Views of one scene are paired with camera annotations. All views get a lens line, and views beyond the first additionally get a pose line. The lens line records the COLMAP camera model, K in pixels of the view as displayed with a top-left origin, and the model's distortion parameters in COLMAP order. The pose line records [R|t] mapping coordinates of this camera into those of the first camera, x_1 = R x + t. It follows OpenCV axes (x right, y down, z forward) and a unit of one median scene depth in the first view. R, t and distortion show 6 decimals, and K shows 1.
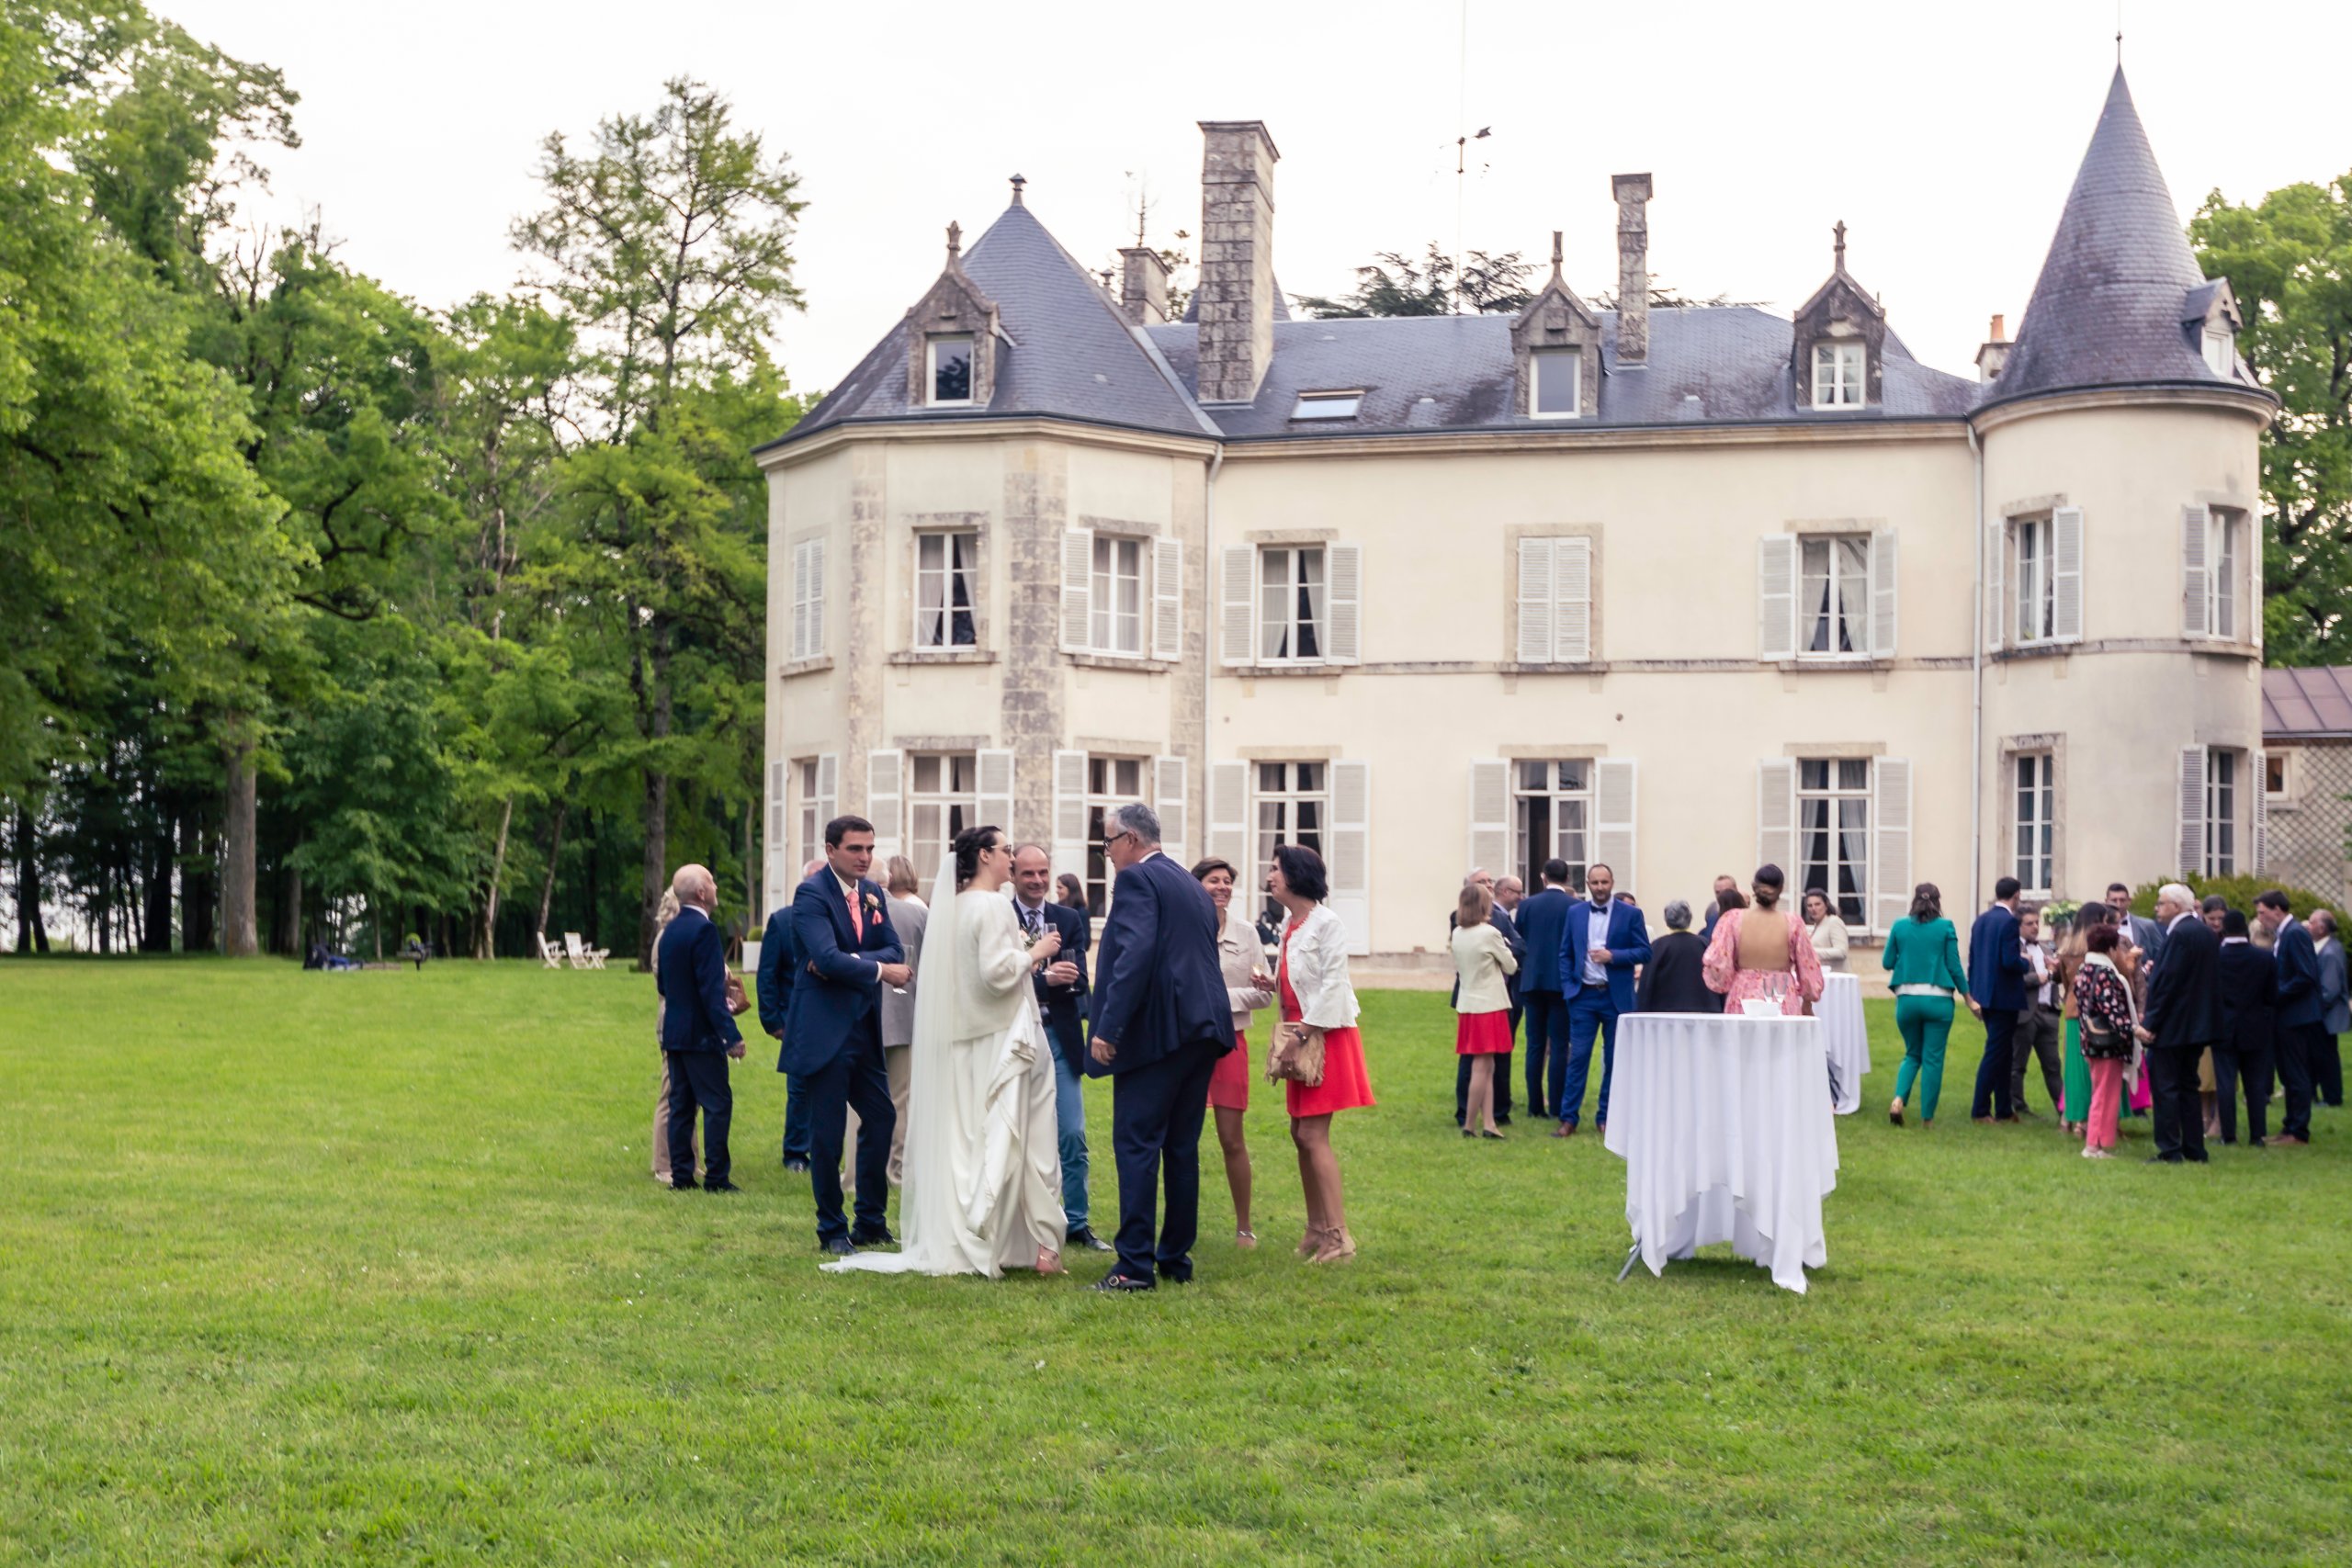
lens RADIAL K [[12732.8, 0, 1176.0], [0, 12732.8, 784.0], [0, 0, 1]] dist [0.011669, 7.030967]
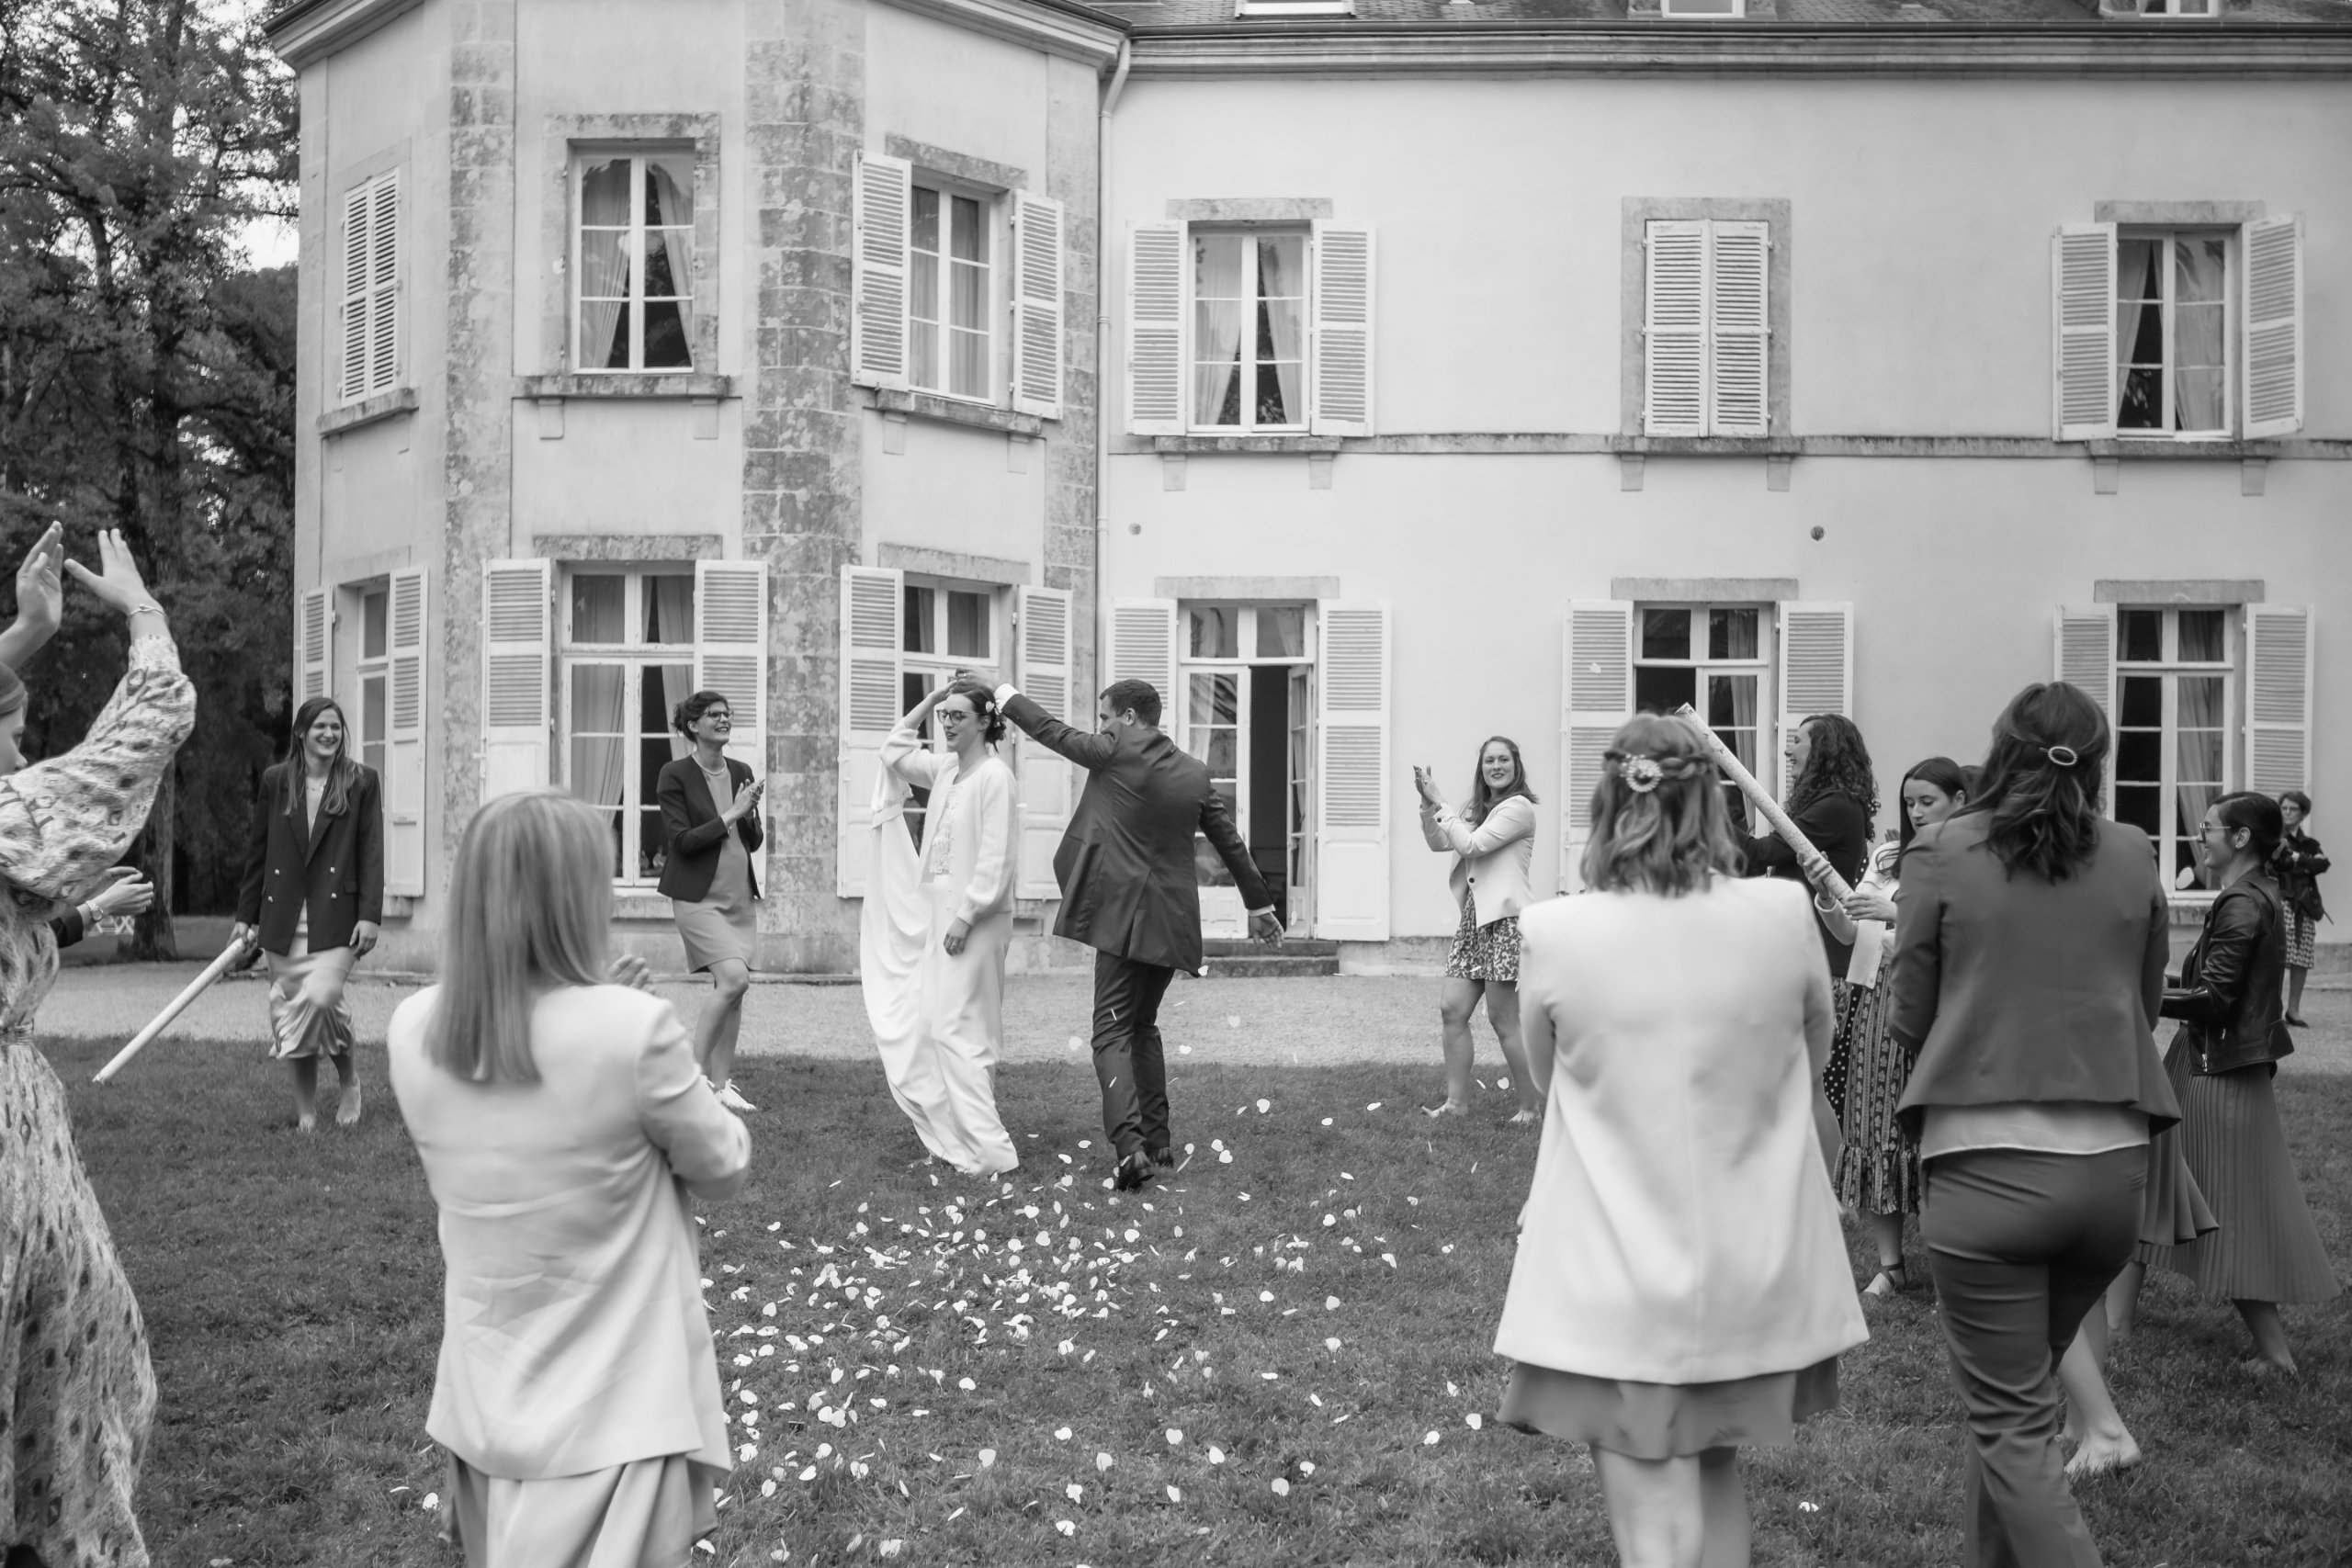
lens RADIAL K [[2572.0, 0, 1204.1], [0, 2572.0, 884.1], [0, 0, 1]] dist [0.010023, -0.015515]
pose [[0.973193, -0.001624, 0.229984, -0.019668], [-0.004651, 0.999632, 0.026738, 0.007801], [-0.229943, -0.027091, 0.972827, 0.889138]]
